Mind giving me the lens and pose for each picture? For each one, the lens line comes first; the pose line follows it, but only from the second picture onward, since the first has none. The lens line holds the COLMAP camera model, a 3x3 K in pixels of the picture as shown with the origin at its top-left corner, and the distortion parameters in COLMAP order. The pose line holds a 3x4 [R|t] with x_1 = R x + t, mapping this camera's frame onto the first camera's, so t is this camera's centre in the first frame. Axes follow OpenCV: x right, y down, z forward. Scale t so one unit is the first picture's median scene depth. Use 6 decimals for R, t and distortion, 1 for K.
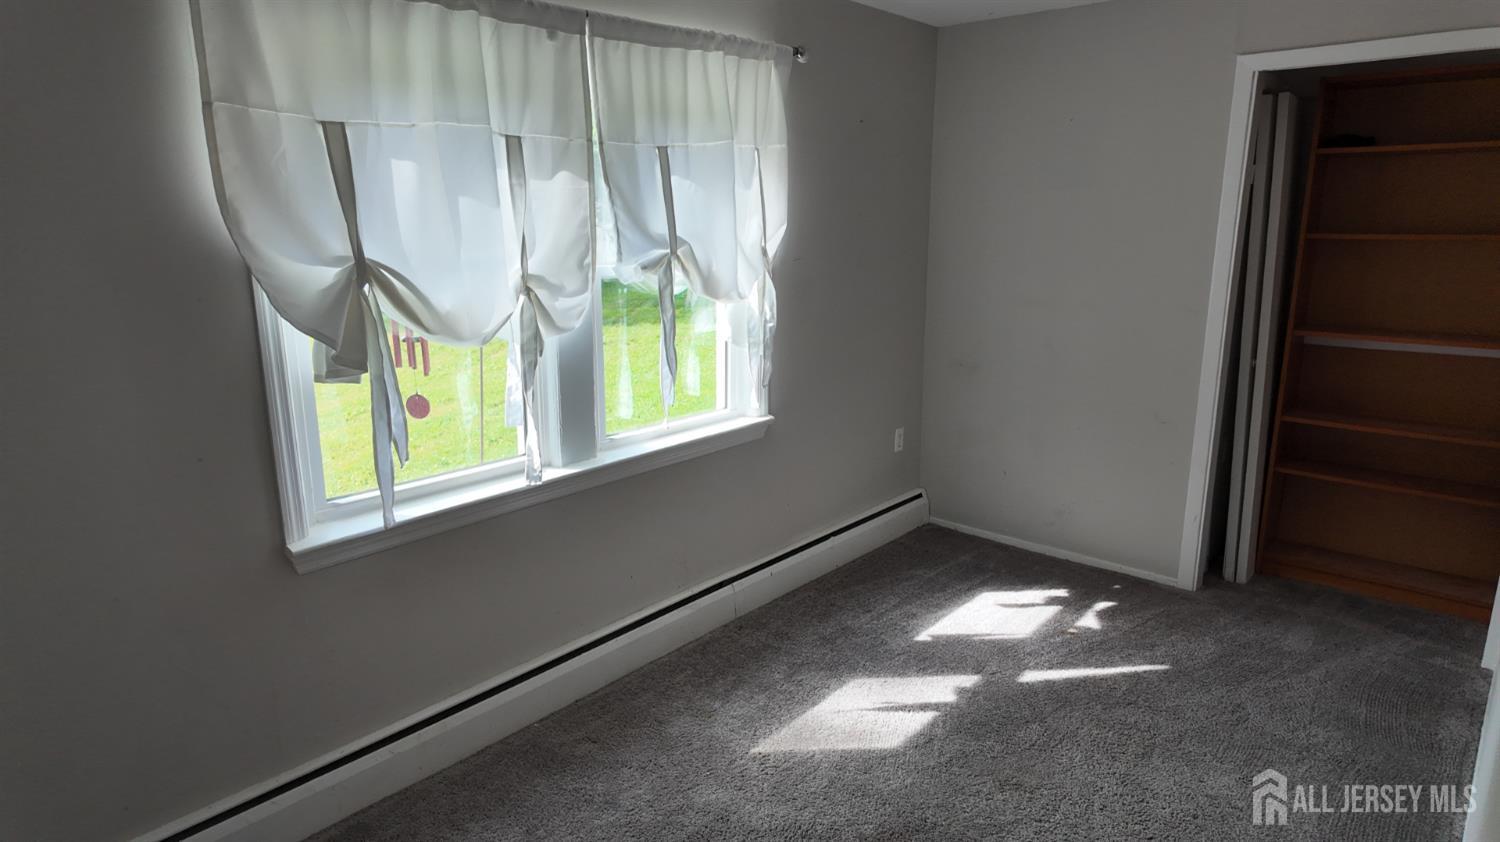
lens RADIAL K [[872.9, 0, 762.4], [0, 872.9, 410.4], [0, 0, 1]] dist [0.027306, -0.030137]
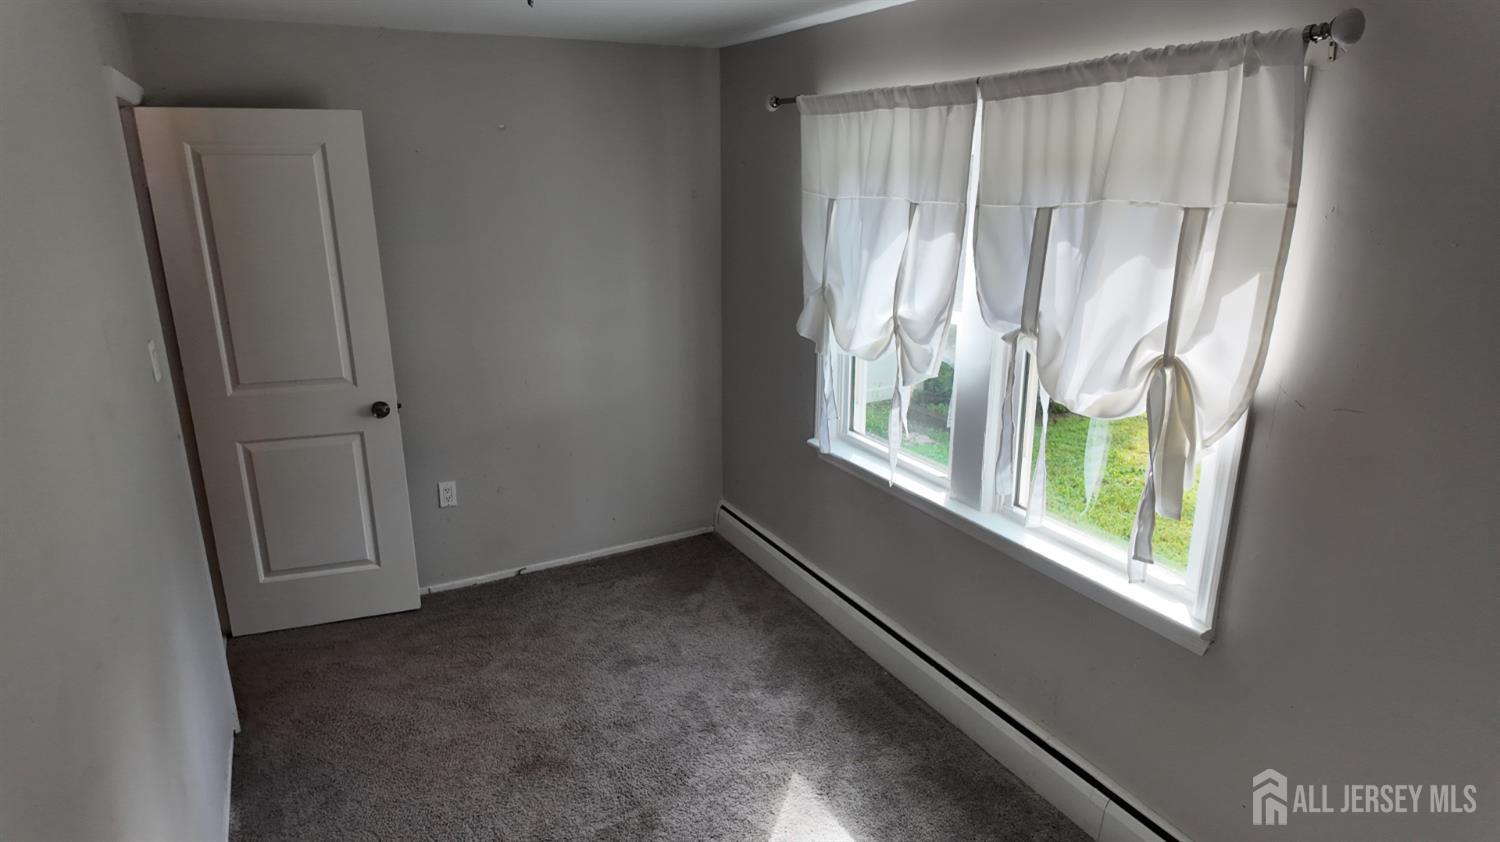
lens RADIAL K [[872.9, 0, 748.3], [0, 872.9, 424.9], [0, 0, 1]] dist [0.027306, -0.030137]
pose [[-0.333673, 0.258330, -0.906602, 0.758927], [-0.218977, 0.914173, 0.341081, -0.312922], [0.916903, 0.312335, -0.248466, 0.941740]]
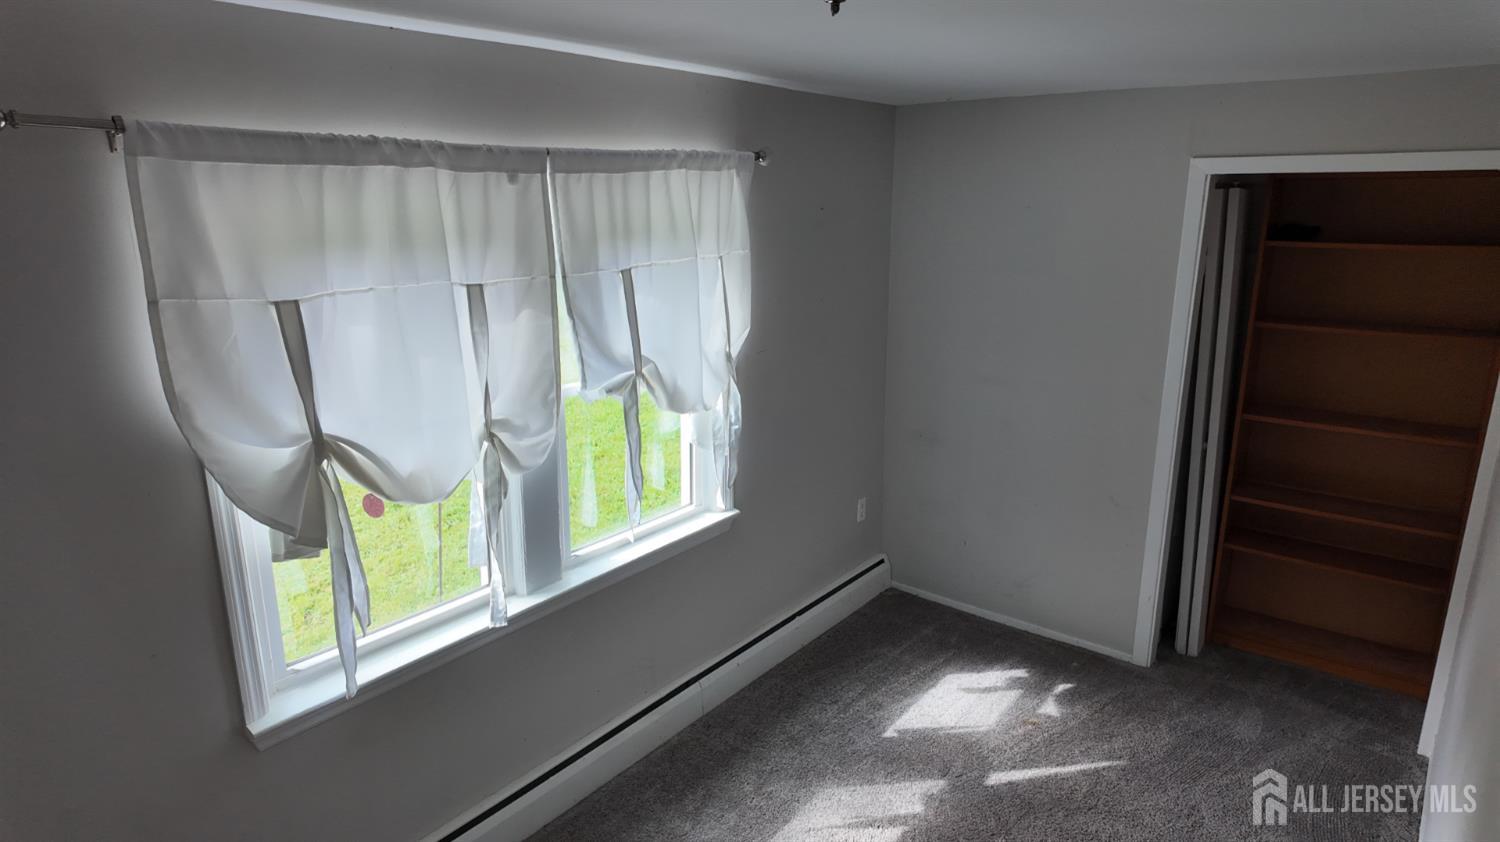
lens RADIAL K [[872.9, 0, 764.2], [0, 872.9, 413.0], [0, 0, 1]] dist [0.027306, -0.030137]
pose [[0.998469, -0.011997, 0.054000, -0.012614], [0.010763, 0.999676, 0.023085, -0.150303], [-0.054260, -0.022469, 0.998274, 0.004138]]
